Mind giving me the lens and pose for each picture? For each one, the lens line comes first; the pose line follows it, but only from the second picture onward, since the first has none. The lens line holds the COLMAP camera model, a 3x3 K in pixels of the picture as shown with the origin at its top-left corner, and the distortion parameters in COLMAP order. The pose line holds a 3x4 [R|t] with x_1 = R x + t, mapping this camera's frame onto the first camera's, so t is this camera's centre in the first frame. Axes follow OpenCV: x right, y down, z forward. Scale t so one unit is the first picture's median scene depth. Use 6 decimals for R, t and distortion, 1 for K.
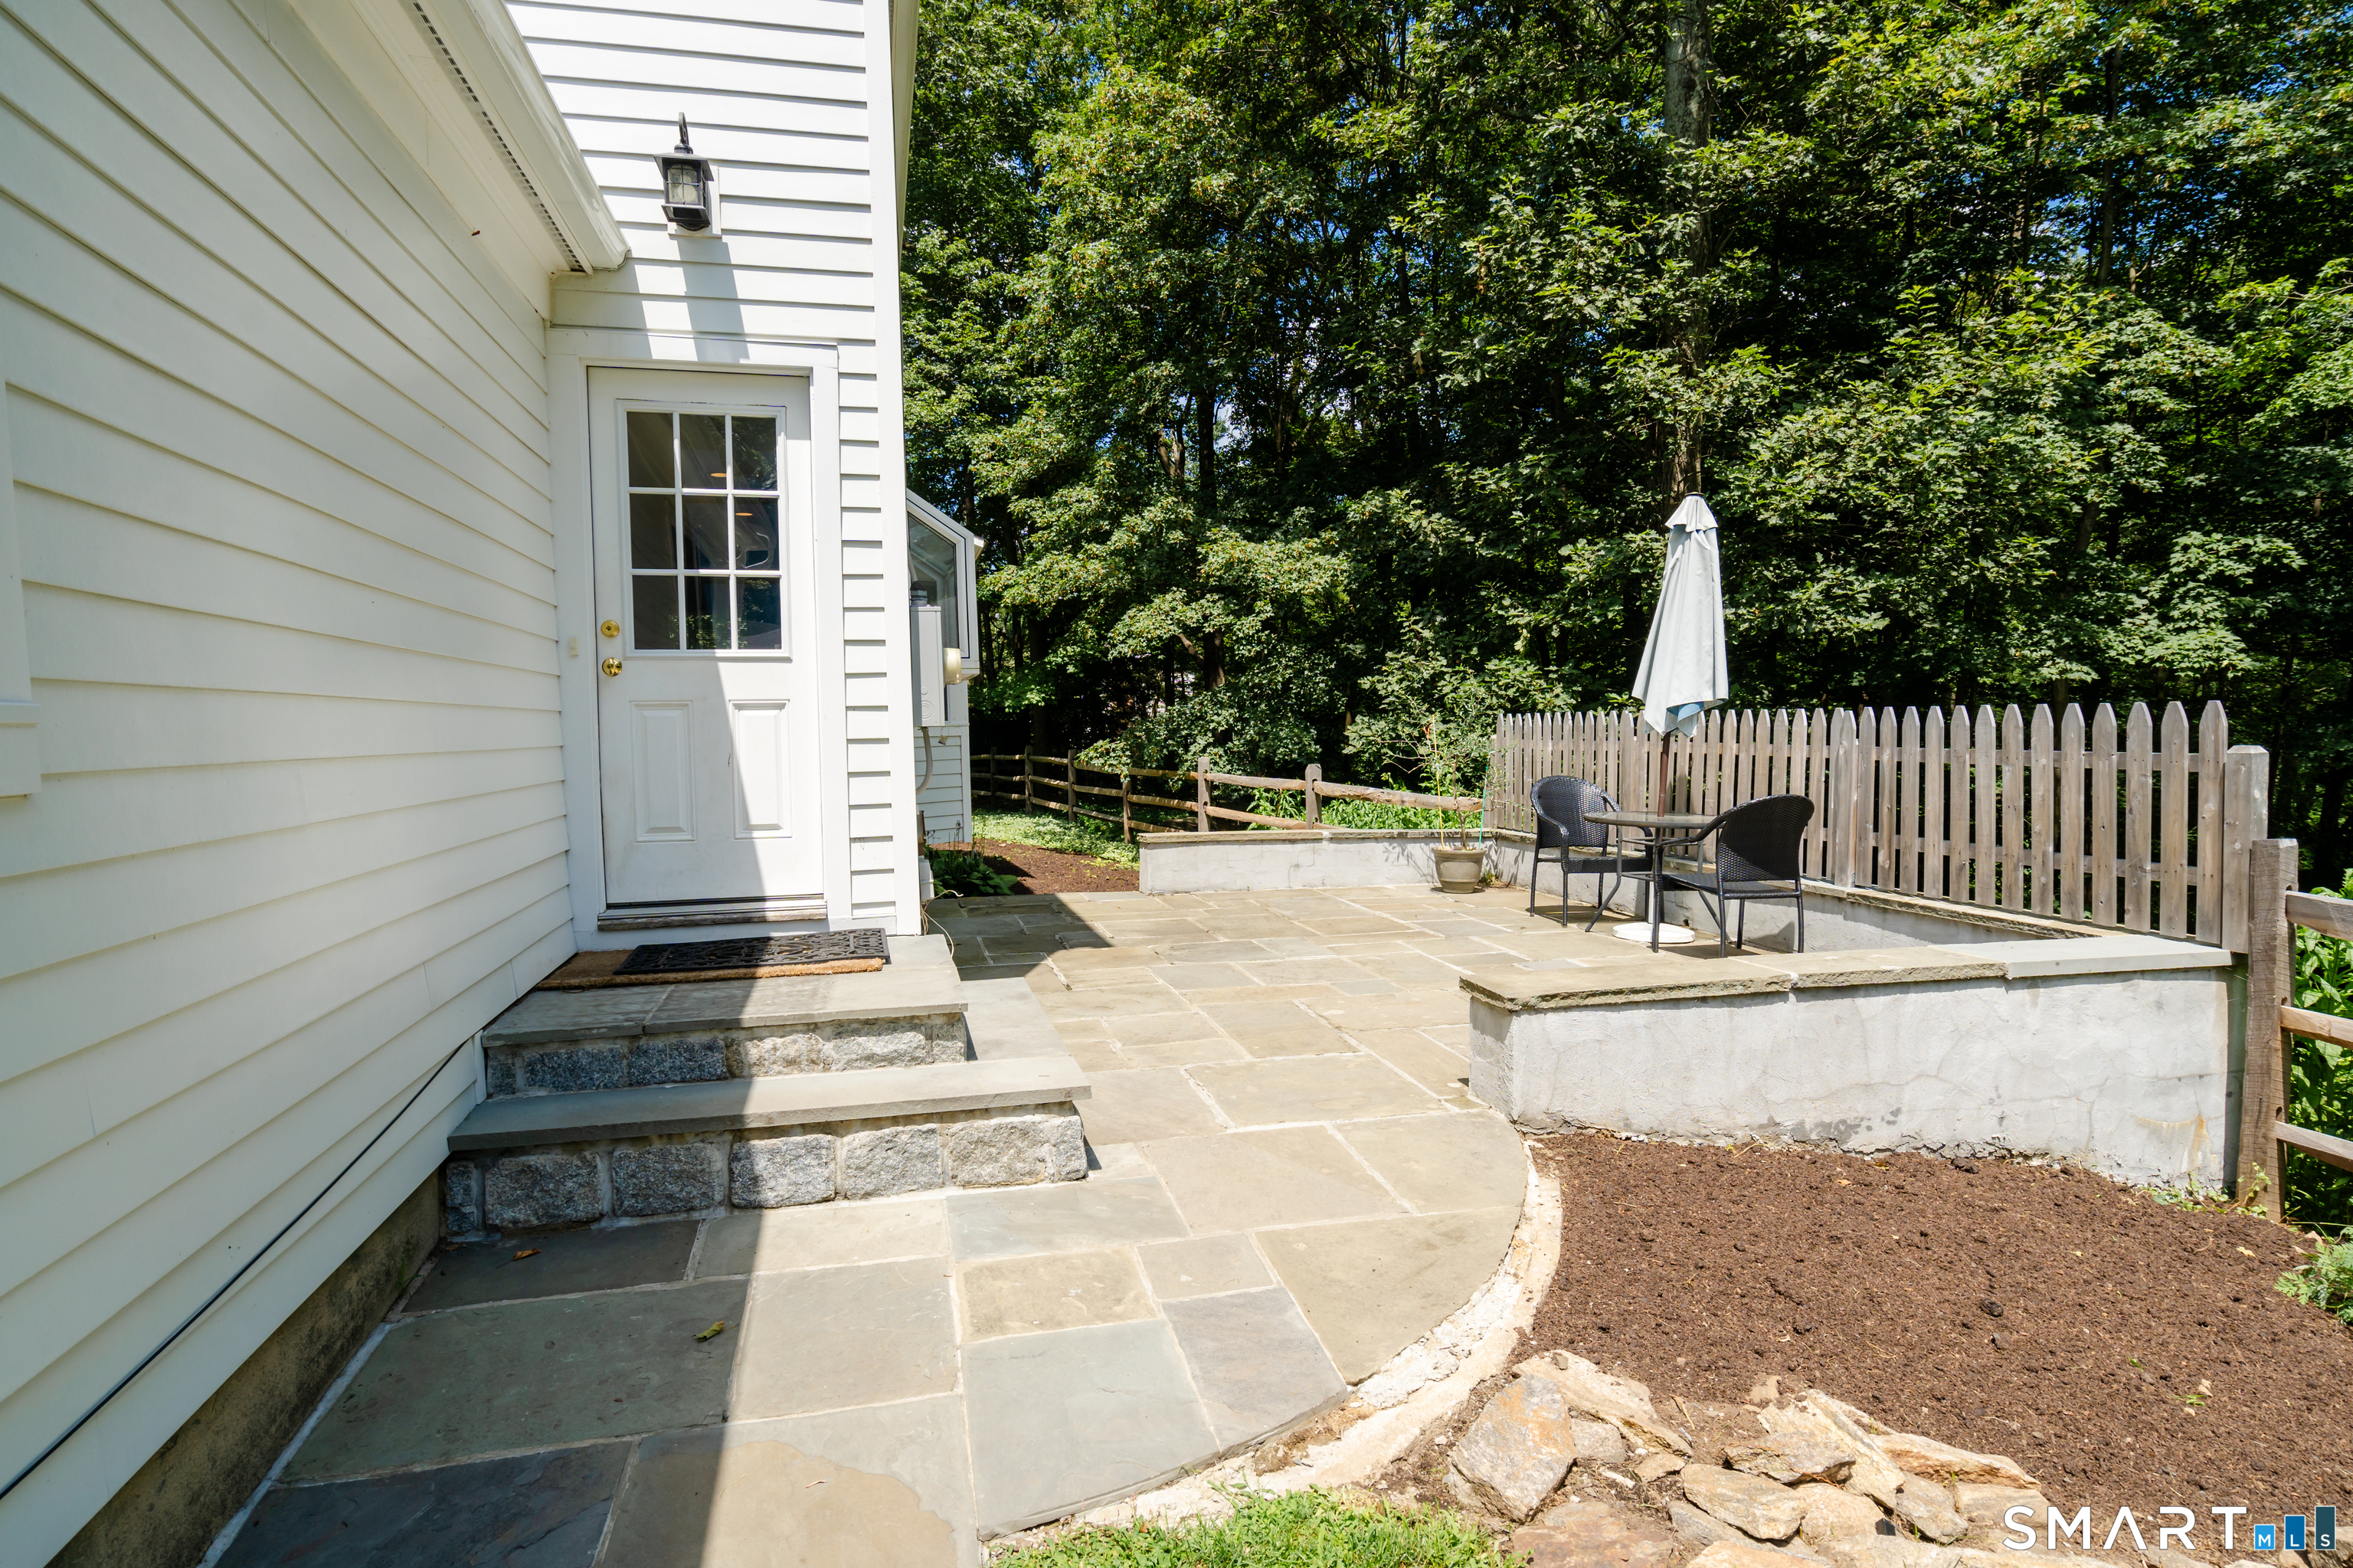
lens RADIAL K [[1373.6, 0, 1205.1], [0, 1373.6, 790.0], [0, 0, 1]] dist [0.007819, 0.001137]
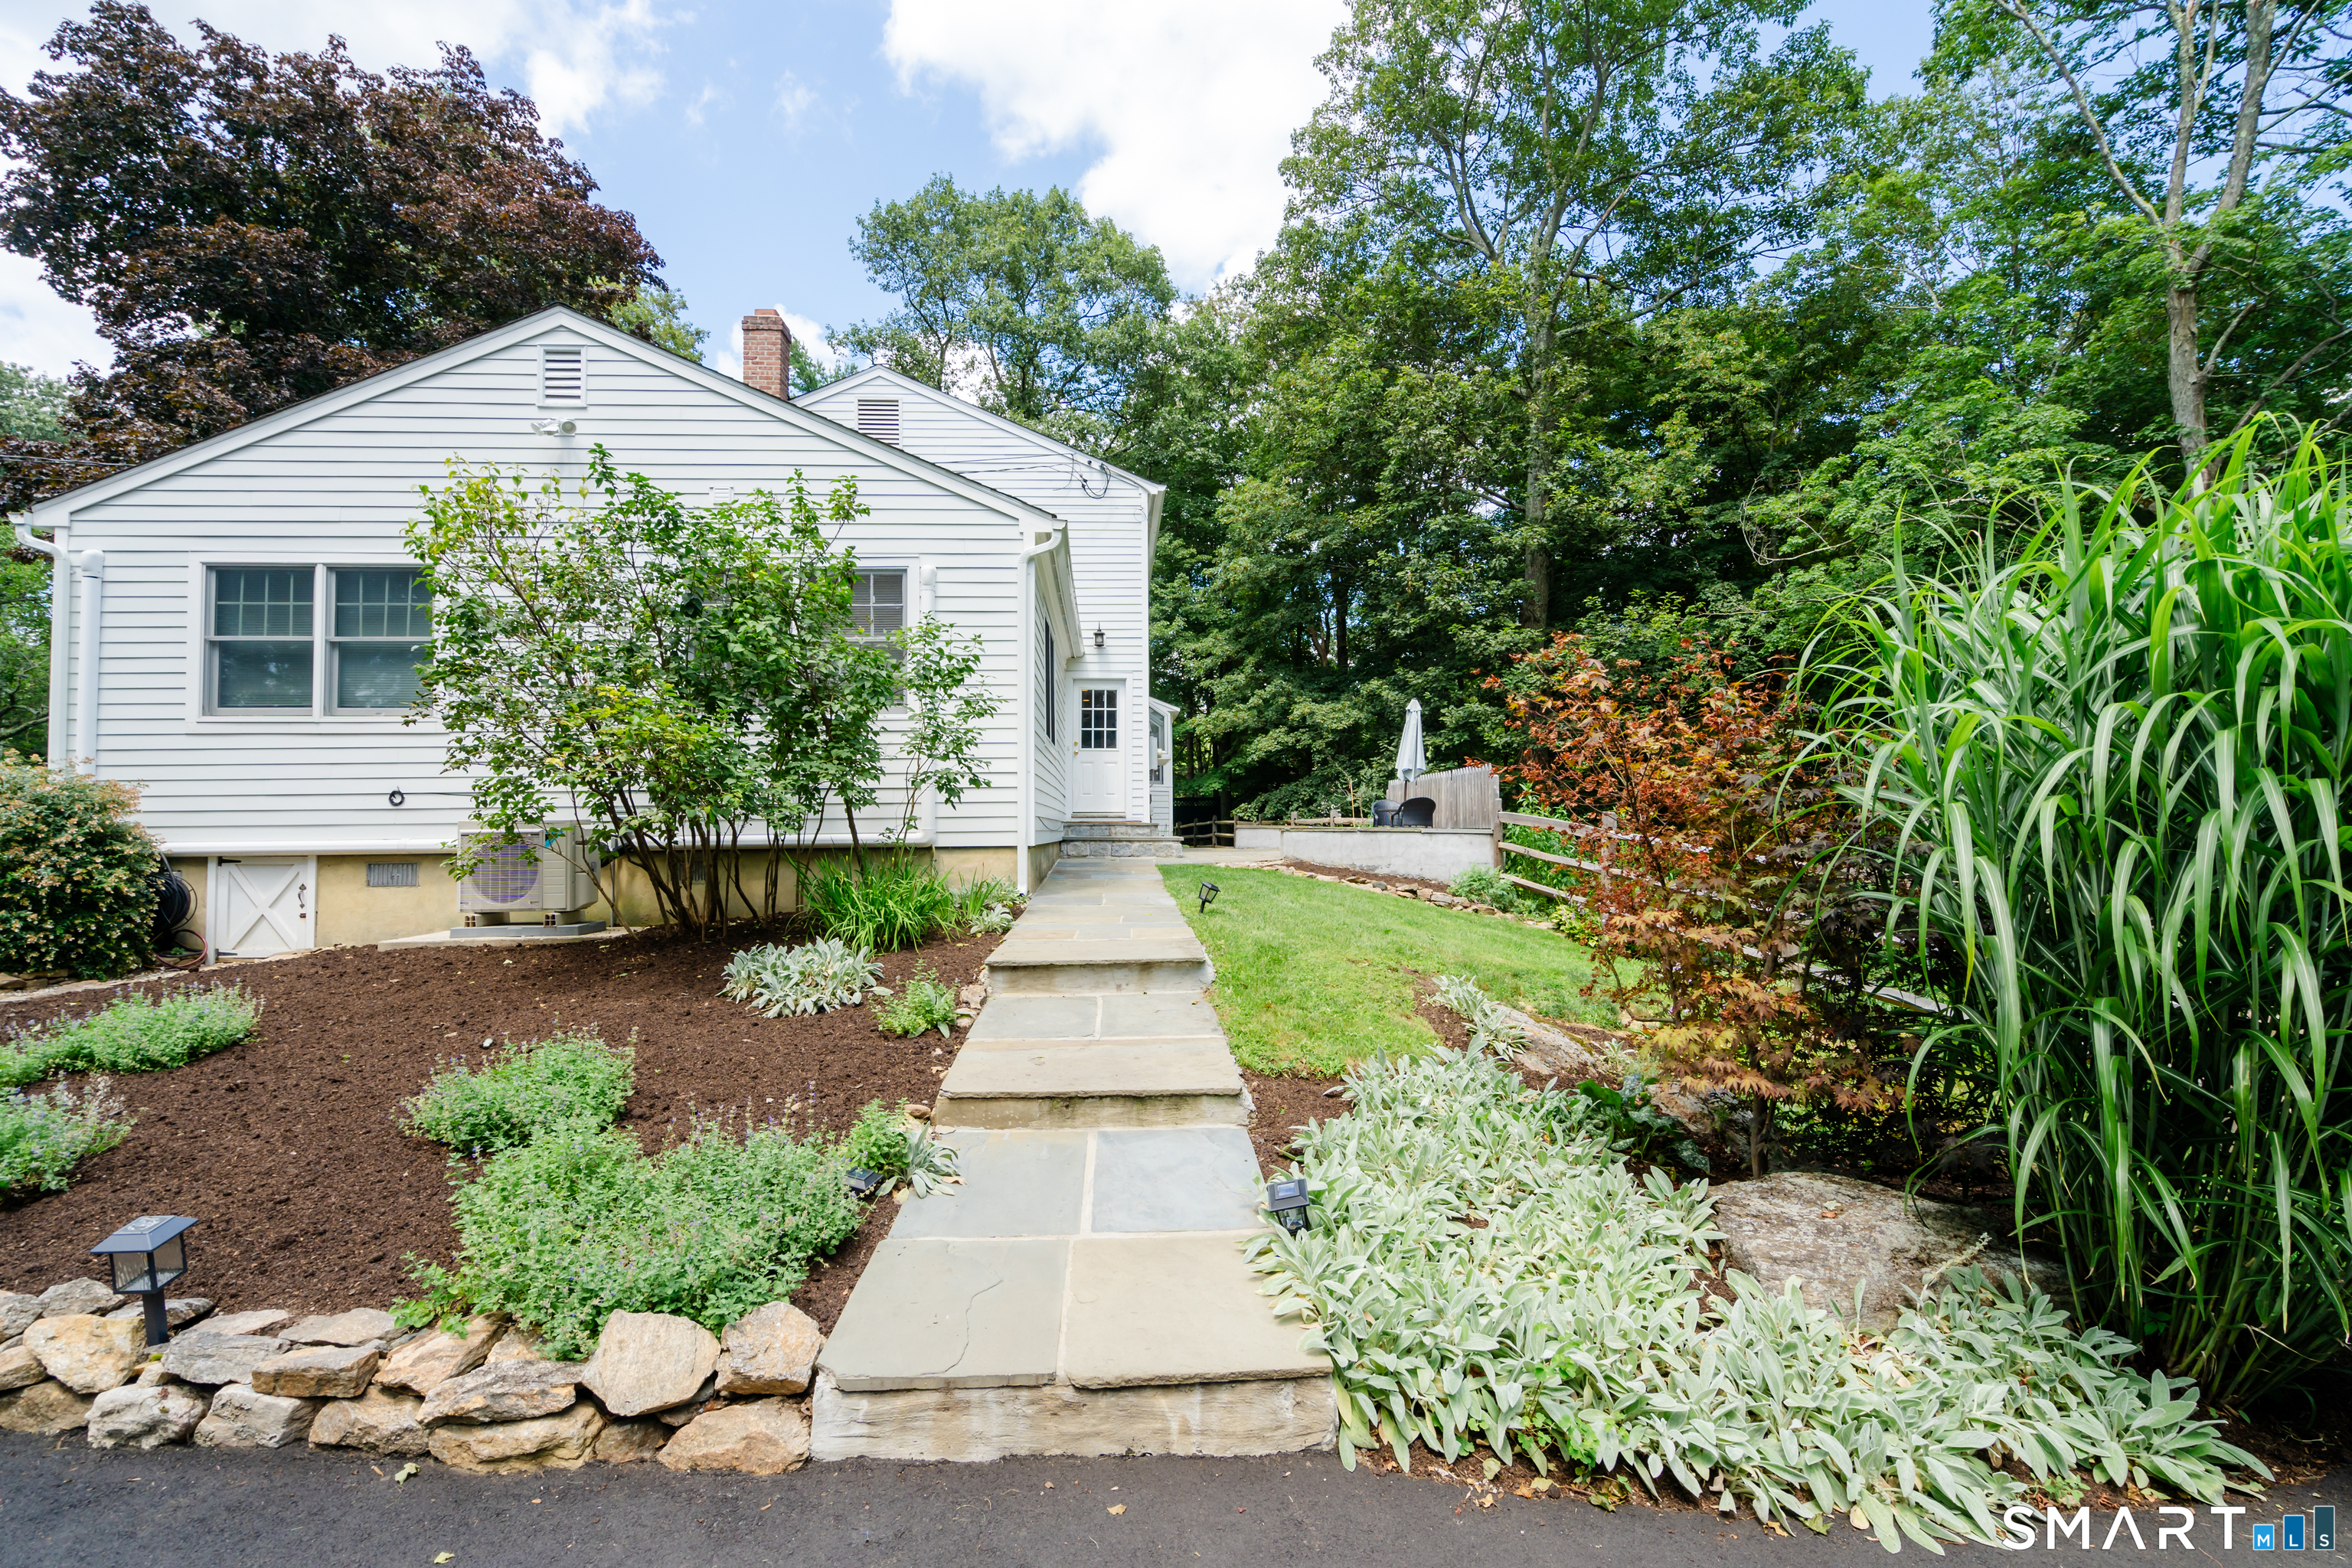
lens RADIAL K [[1113.9, 0, 1208.3], [0, 1113.9, 759.6], [0, 0, 1]] dist [-0.001038, 0.000213]
pose [[0.987840, 0.004725, -0.155402, 0.162163], [-0.021402, 0.994155, -0.105818, 0.094717], [0.153994, 0.107857, 0.982167, -0.758766]]
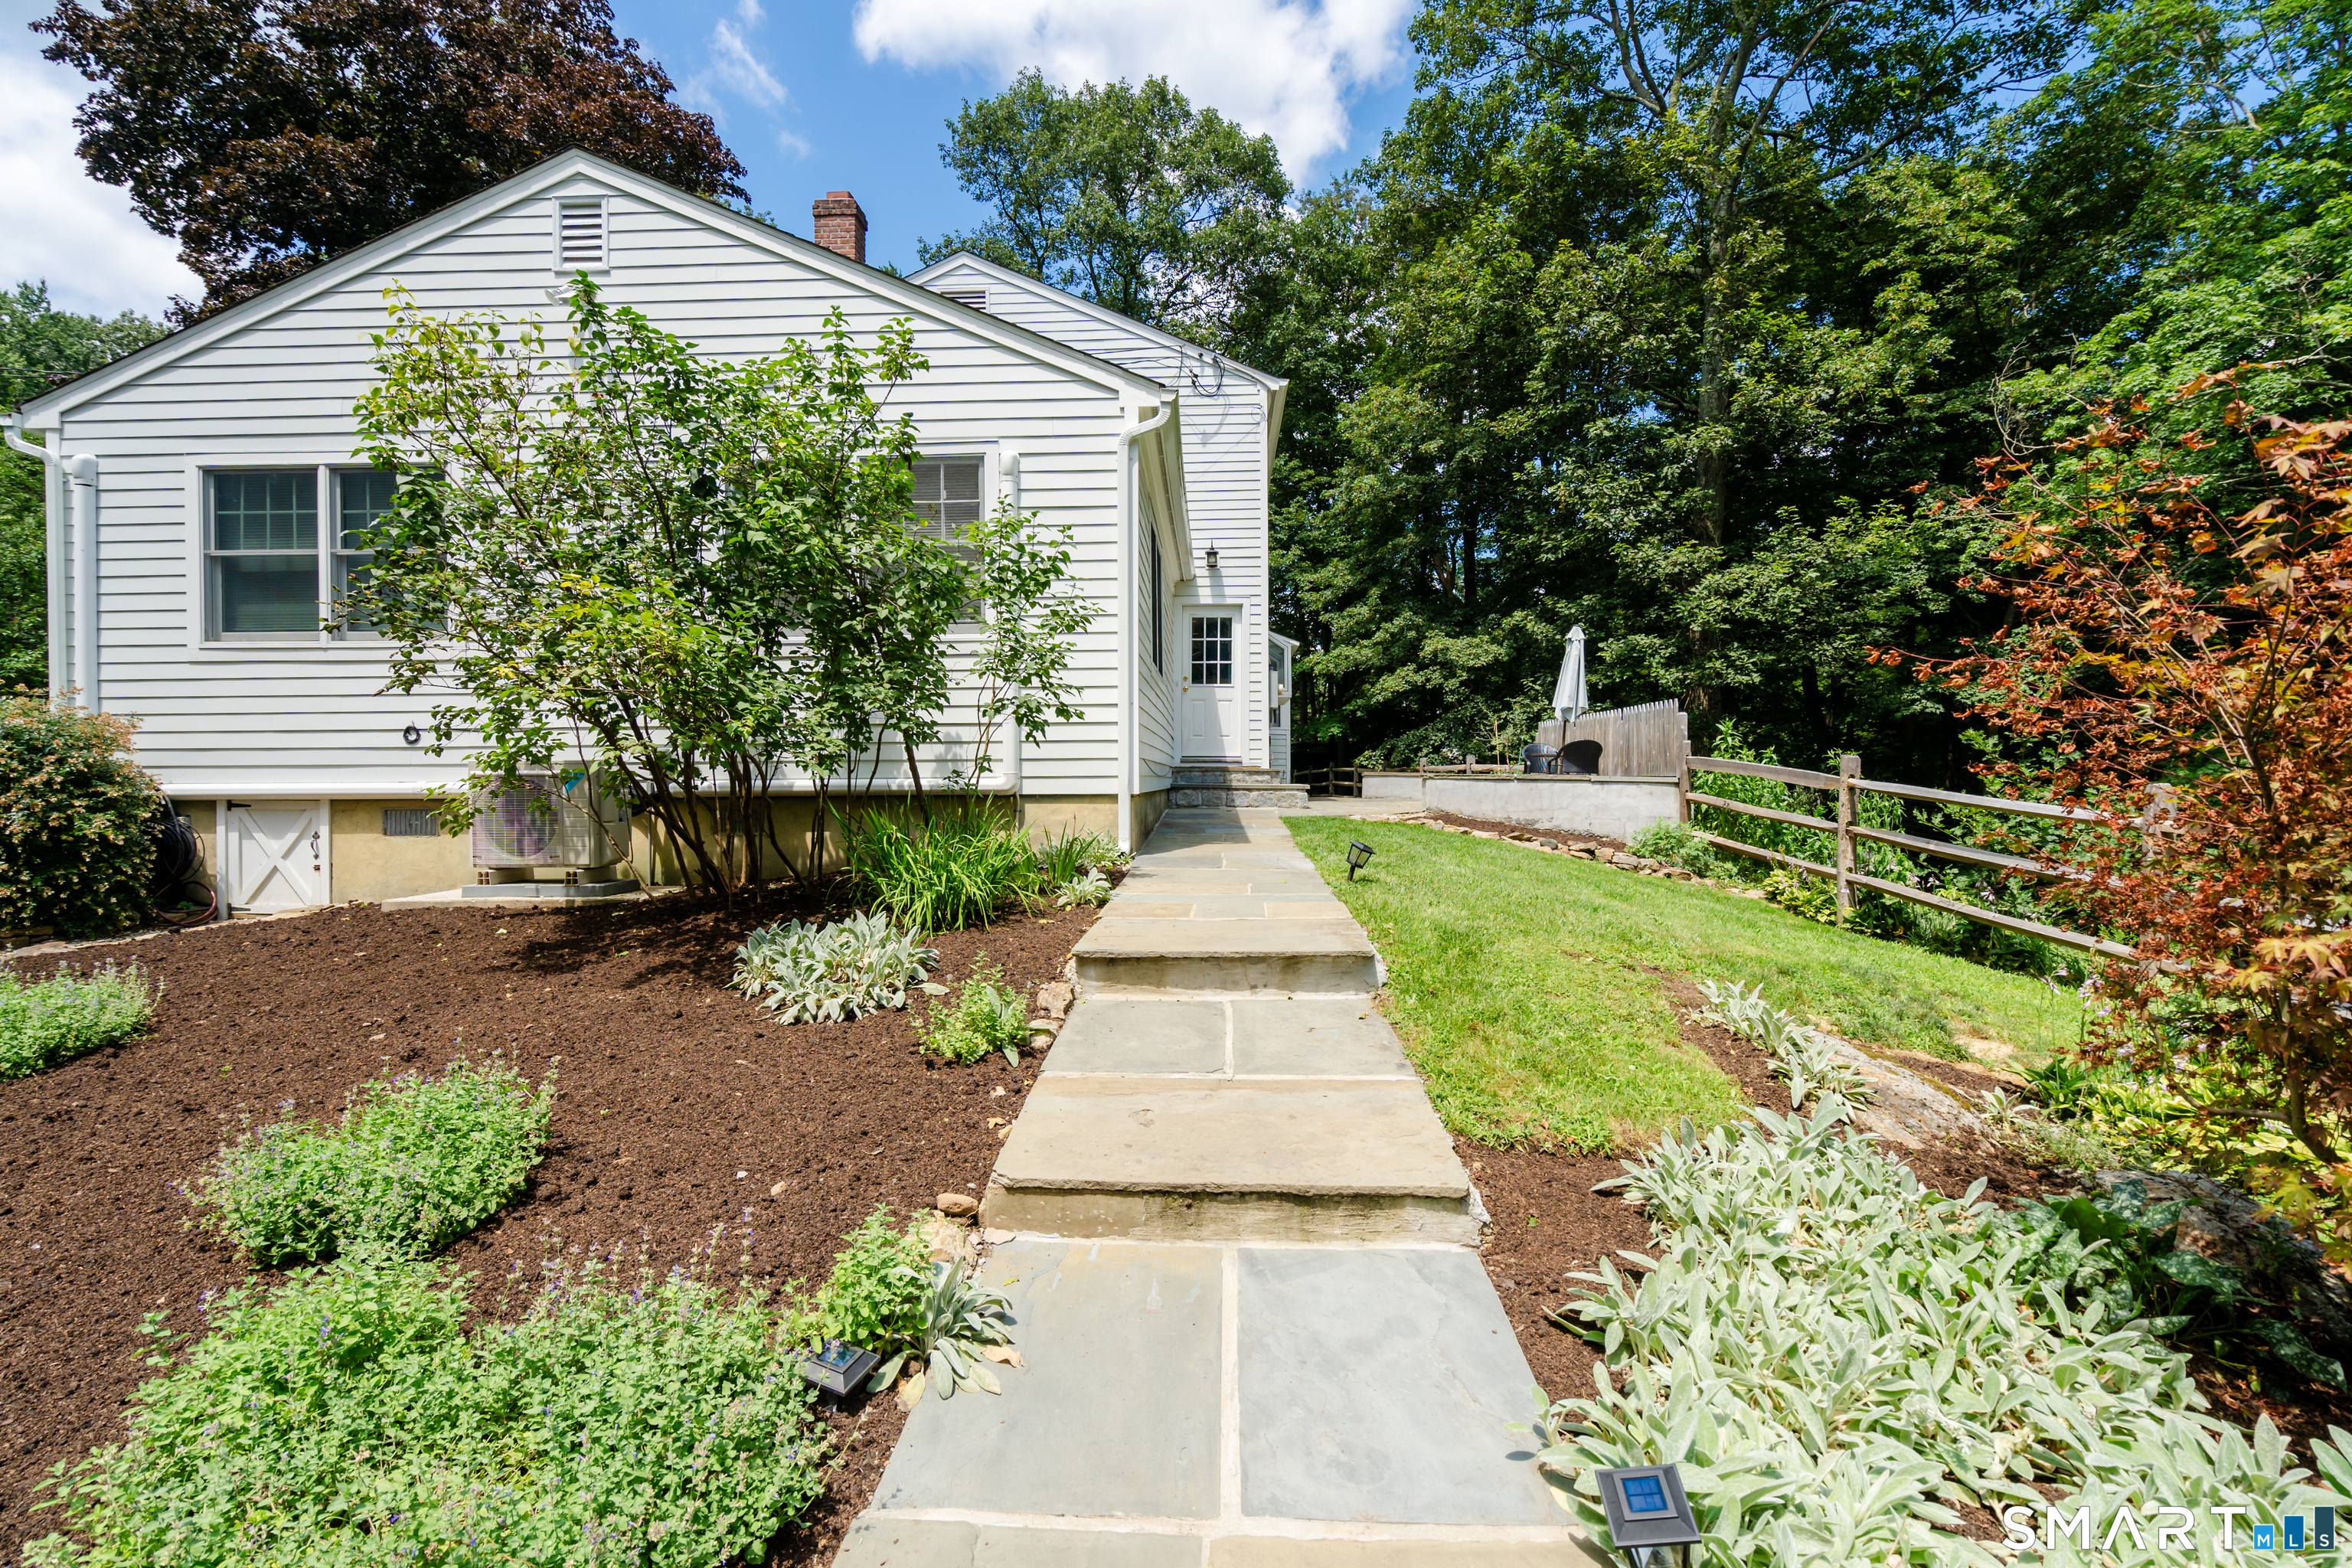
lens RADIAL K [[1137.3, 0, 1176.4], [0, 1137.3, 792.5], [0, 0, 1]] dist [0.004423, 0.001392]
pose [[0.961243, 0.022081, -0.274816, 0.127138], [-0.030794, 0.999149, -0.027431, 0.091777], [0.273977, 0.034831, 0.961105, -0.646112]]
